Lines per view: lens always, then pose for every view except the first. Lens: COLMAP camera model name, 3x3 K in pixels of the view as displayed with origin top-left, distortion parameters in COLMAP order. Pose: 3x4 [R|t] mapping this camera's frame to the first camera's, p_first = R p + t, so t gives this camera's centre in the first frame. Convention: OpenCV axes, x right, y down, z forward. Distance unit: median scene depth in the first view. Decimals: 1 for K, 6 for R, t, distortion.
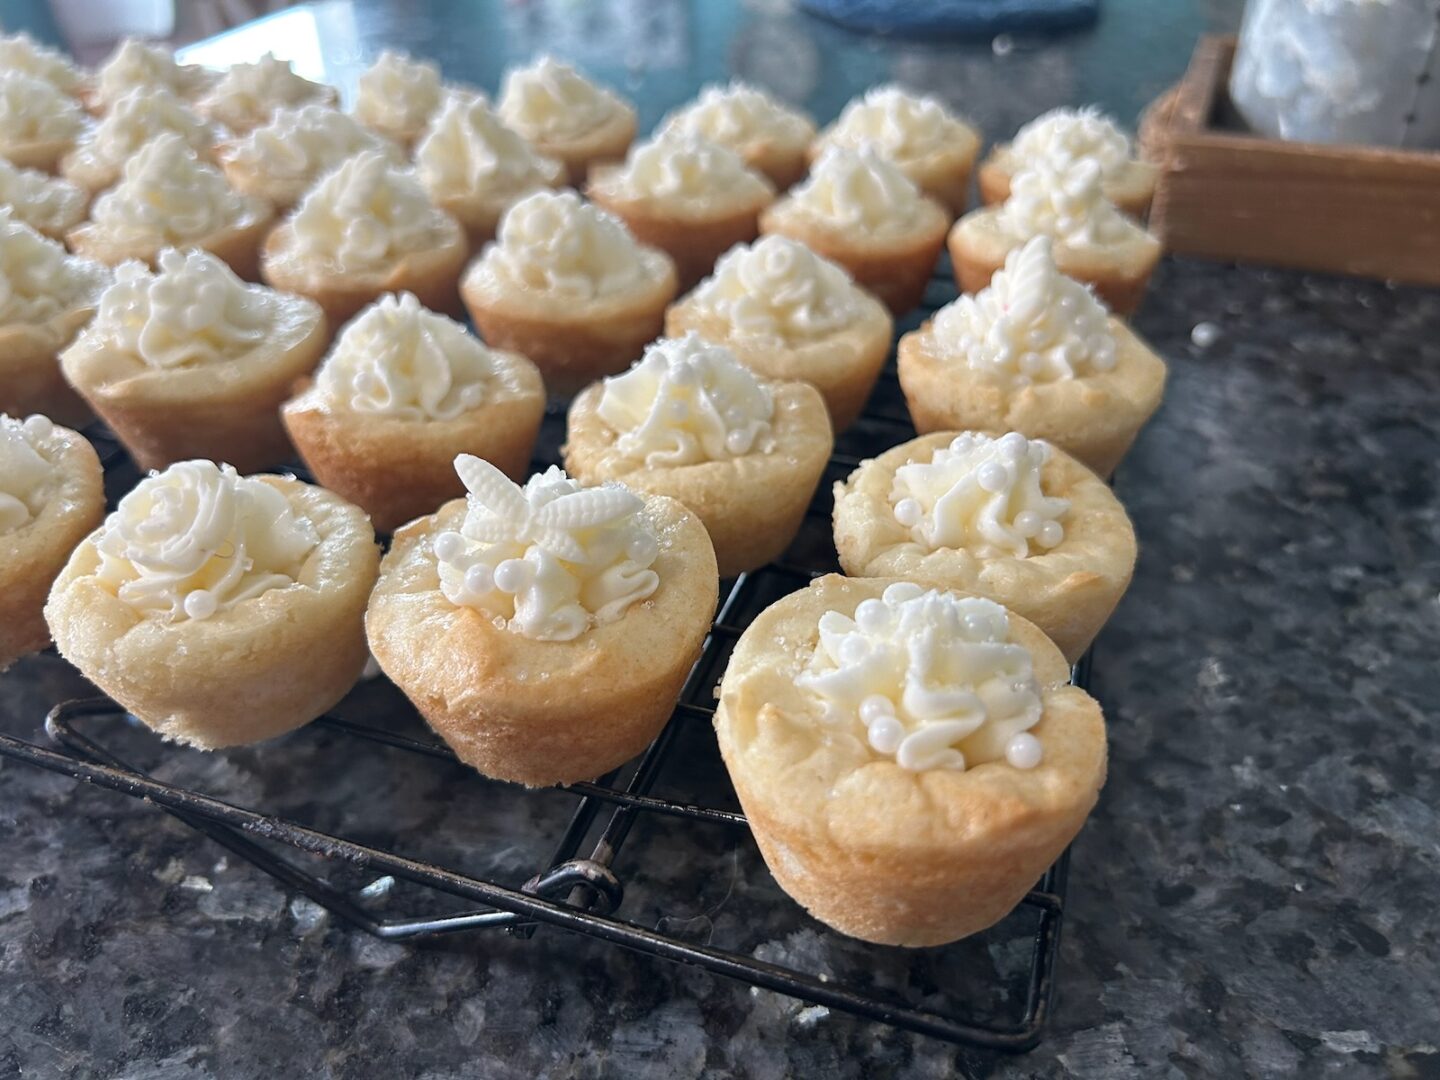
lens RADIAL K [[1101.8, 0, 722.3], [0, 1101.8, 507.5], [0, 0, 1]] dist [0.007631, -0.028079]
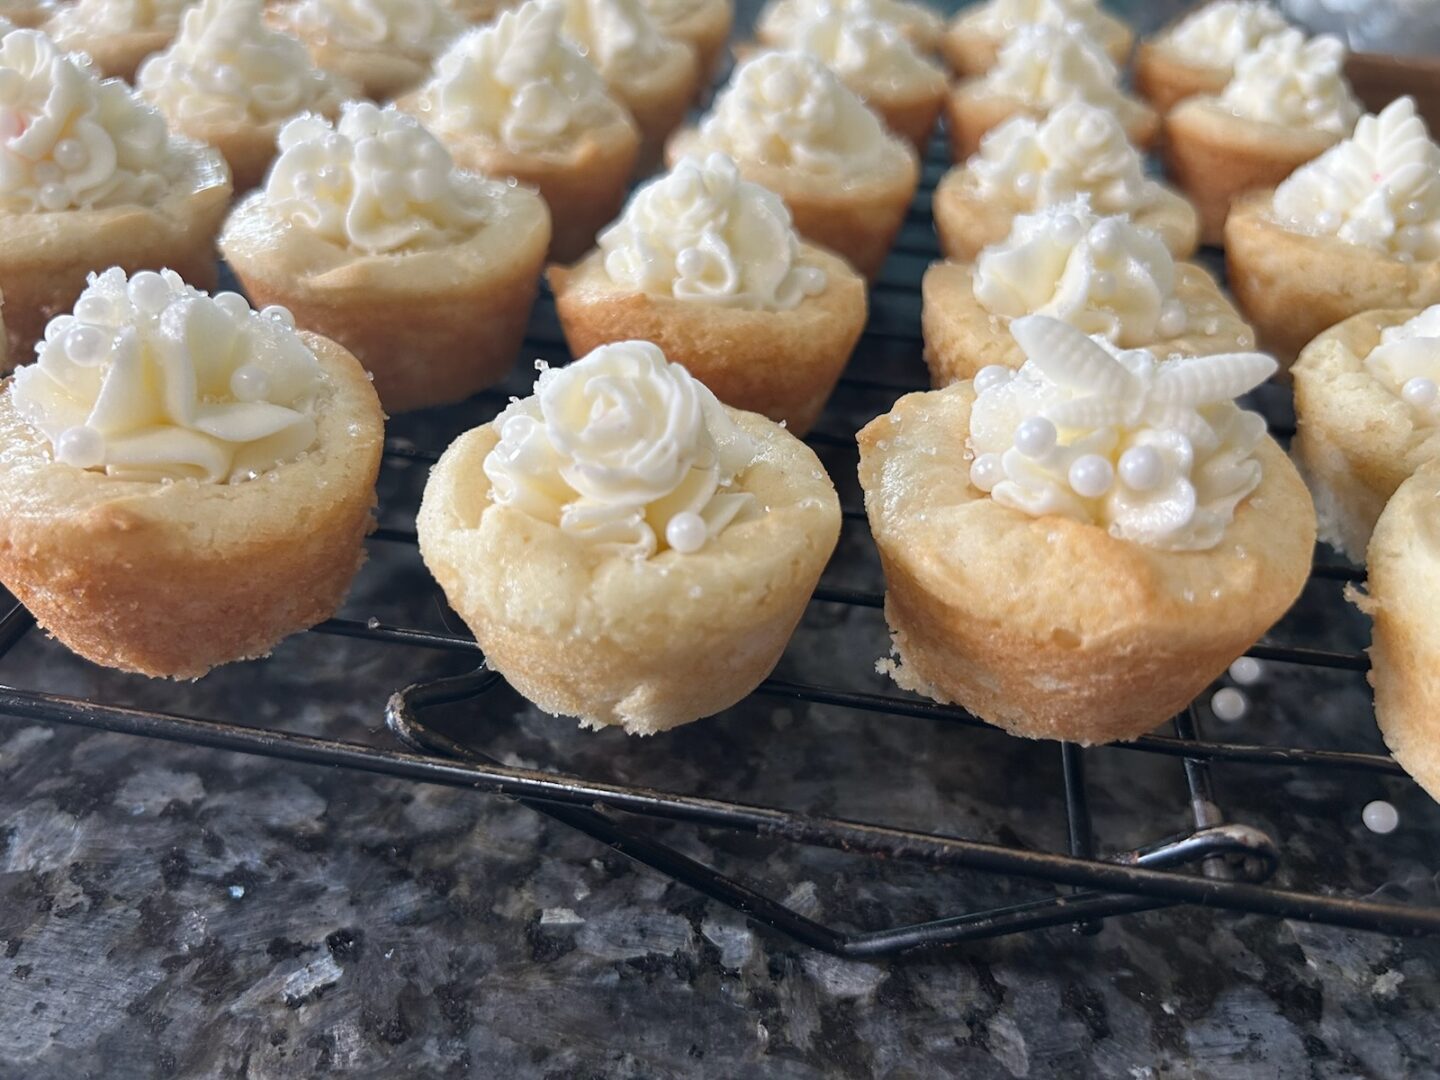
lens RADIAL K [[1118.9, 0, 725.5], [0, 1118.9, 512.8], [0, 0, 1]] dist [-0.021226, 0.002727]
pose [[0.982593, -0.047390, 0.179626, -0.501960], [0.042731, 0.998644, 0.029725, 0.047264], [-0.180791, -0.021532, 0.983286, 0.236869]]
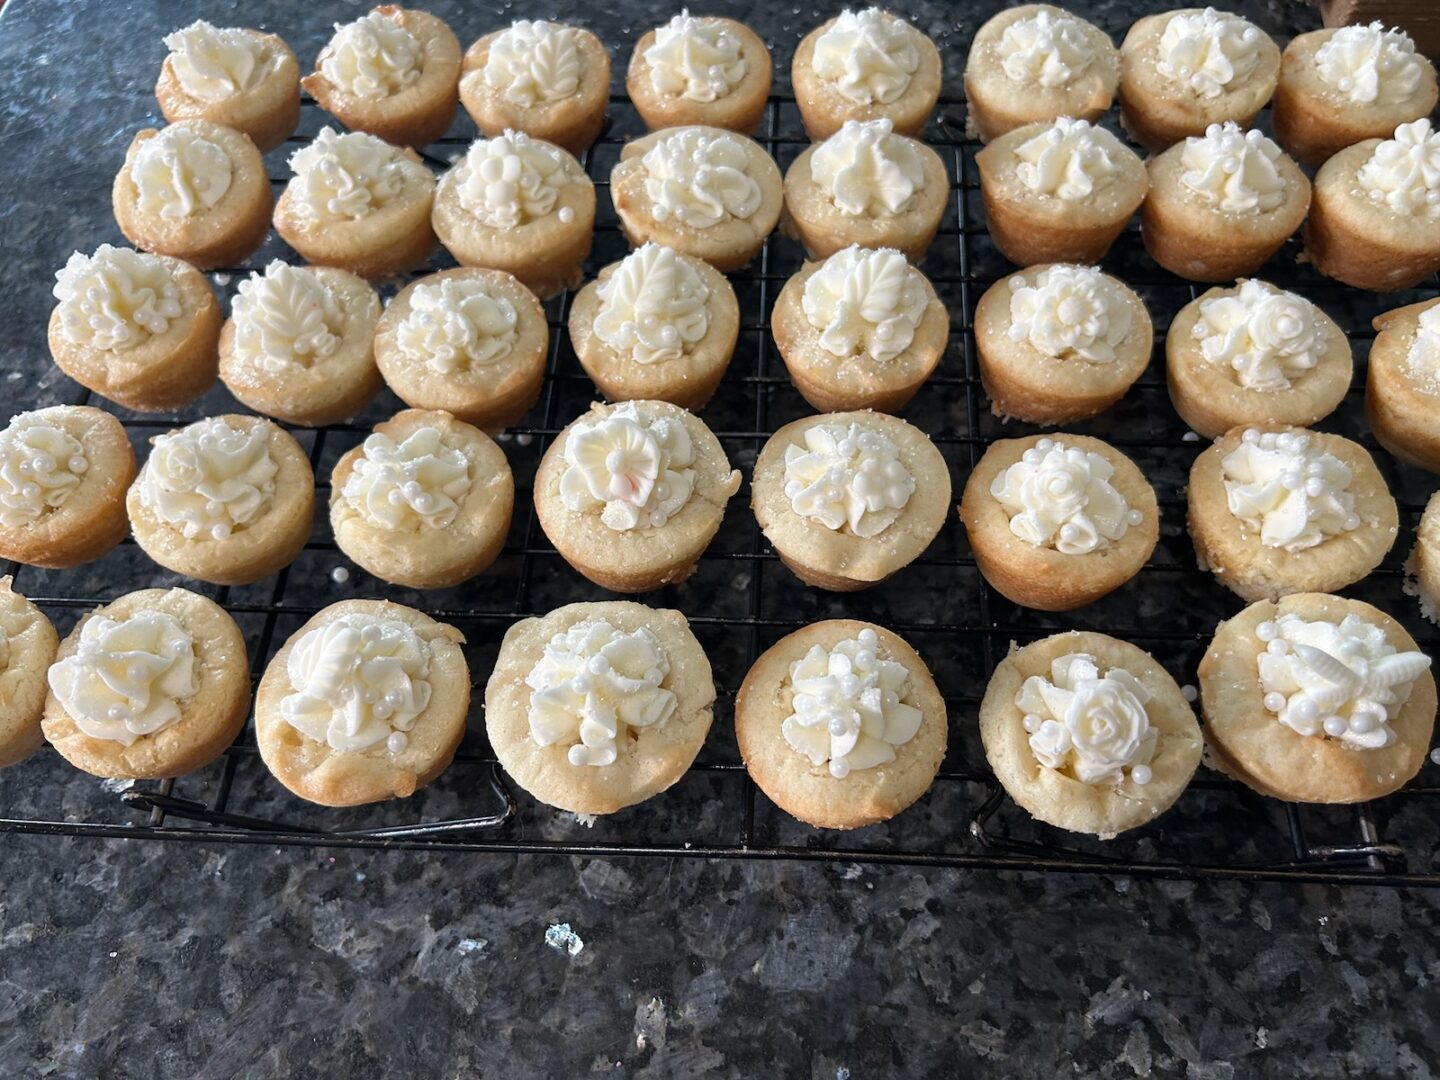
lens RADIAL K [[1101.8, 0, 722.3], [0, 1101.8, 507.5], [0, 0, 1]] dist [0.007631, -0.028079]
pose [[0.961996, -0.241214, 0.127984, -0.983354], [0.169518, 0.894993, 0.412616, -0.835942], [-0.214074, -0.375239, 0.901869, -0.096405]]
